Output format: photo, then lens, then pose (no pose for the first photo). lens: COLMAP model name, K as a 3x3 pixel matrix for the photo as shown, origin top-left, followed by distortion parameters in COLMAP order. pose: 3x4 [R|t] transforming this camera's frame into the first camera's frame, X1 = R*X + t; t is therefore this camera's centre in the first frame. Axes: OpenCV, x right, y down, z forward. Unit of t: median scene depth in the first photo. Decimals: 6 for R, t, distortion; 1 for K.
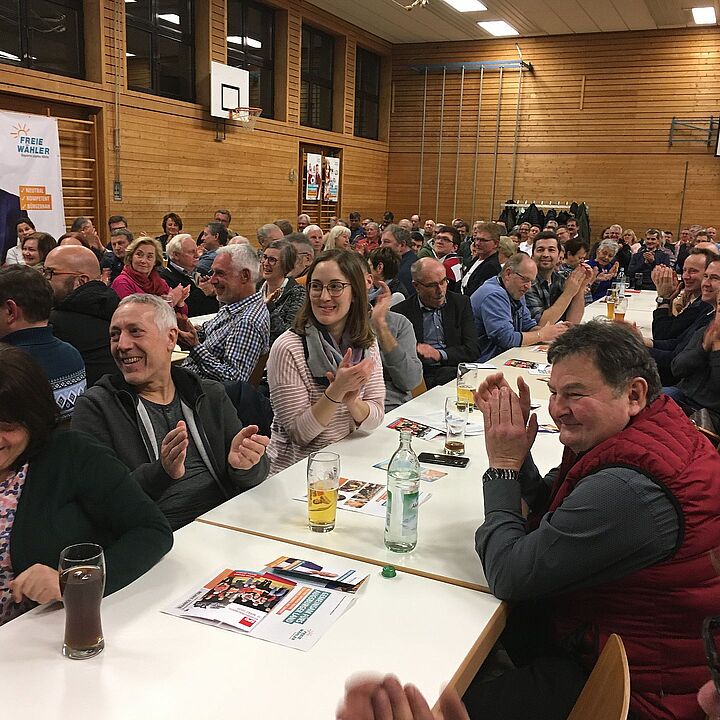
lens RADIAL K [[822.8, 0, 362.5], [0, 822.8, 362.2], [0, 0, 1]] dist [0.053876, 0.000000]
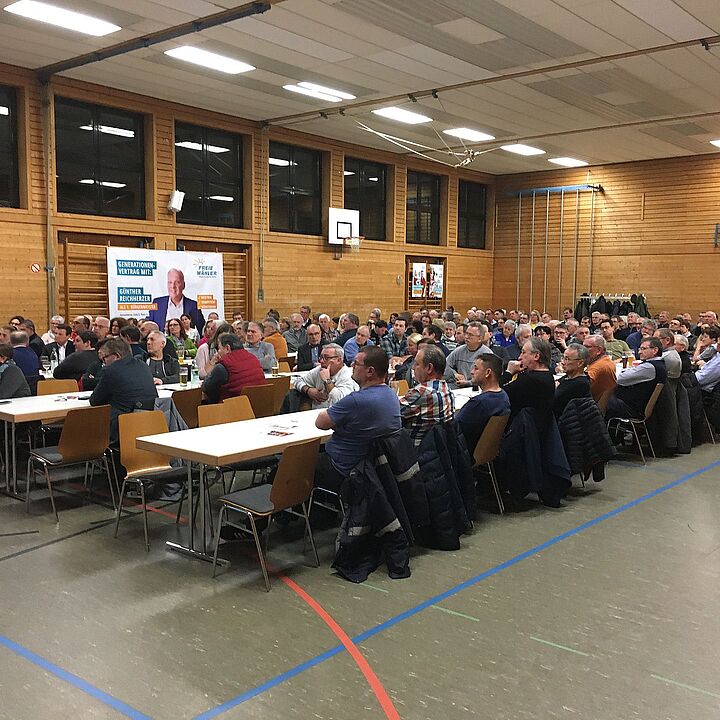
lens RADIAL K [[822.8, 0, 362.7], [0, 822.8, 360.7], [0, 0, 1]] dist [0.053876, 0.000000]
pose [[0.966904, -0.002609, -0.255129, 0.274806], [-0.026450, 0.993535, -0.110400, 0.076454], [0.253767, 0.113495, 0.960584, -0.403180]]
